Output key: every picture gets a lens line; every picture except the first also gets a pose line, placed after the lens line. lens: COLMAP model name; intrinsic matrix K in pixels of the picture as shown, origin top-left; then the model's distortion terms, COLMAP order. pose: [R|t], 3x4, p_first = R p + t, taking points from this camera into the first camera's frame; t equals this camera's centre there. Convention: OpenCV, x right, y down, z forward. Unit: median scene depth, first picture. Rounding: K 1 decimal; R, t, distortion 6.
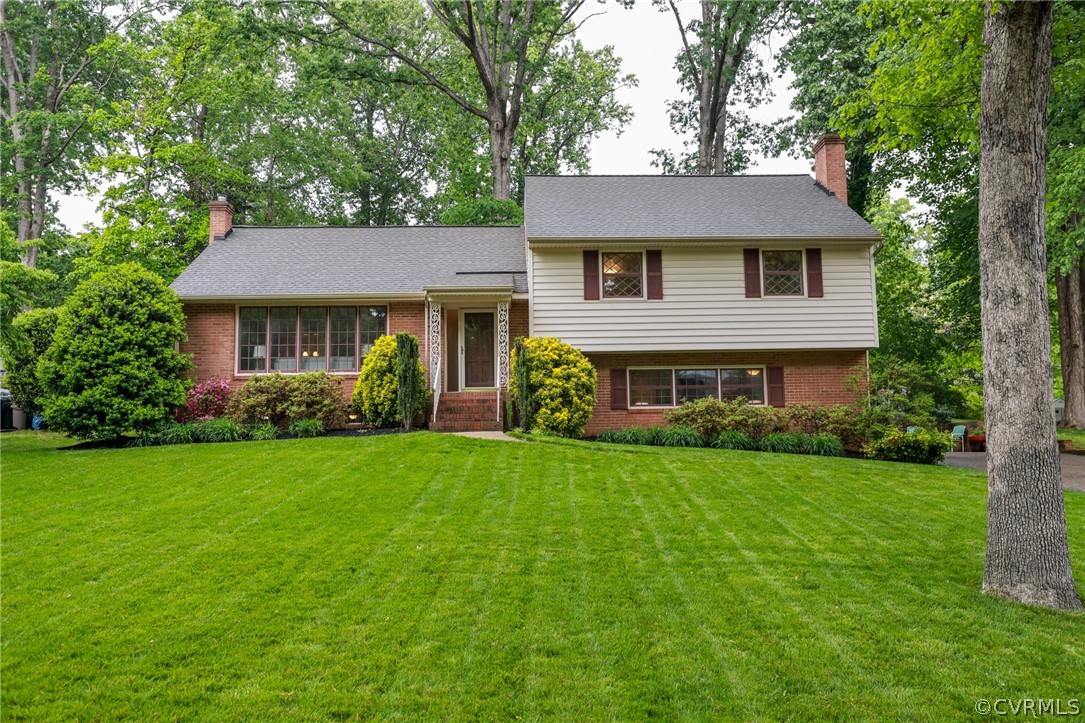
lens RADIAL K [[863.9, 0, 542.2], [0, 863.9, 362.1], [0, 0, 1]] dist [0.038139, -0.001232]
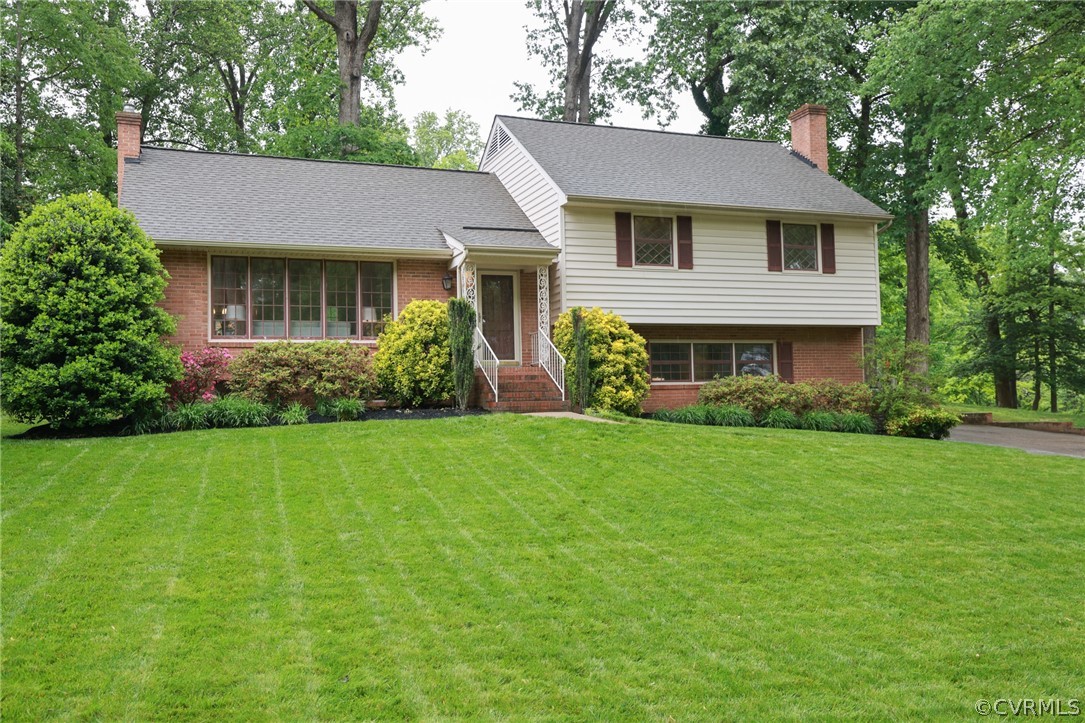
lens RADIAL K [[1010.0, 0, 543.4], [0, 1010.0, 361.4], [0, 0, 1]] dist [0.060520, 0.000000]
pose [[0.939739, 0.010611, 0.341729, -0.391677], [-0.026715, 0.998741, 0.042453, -0.015138], [-0.340848, -0.049024, 0.938839, 0.014762]]
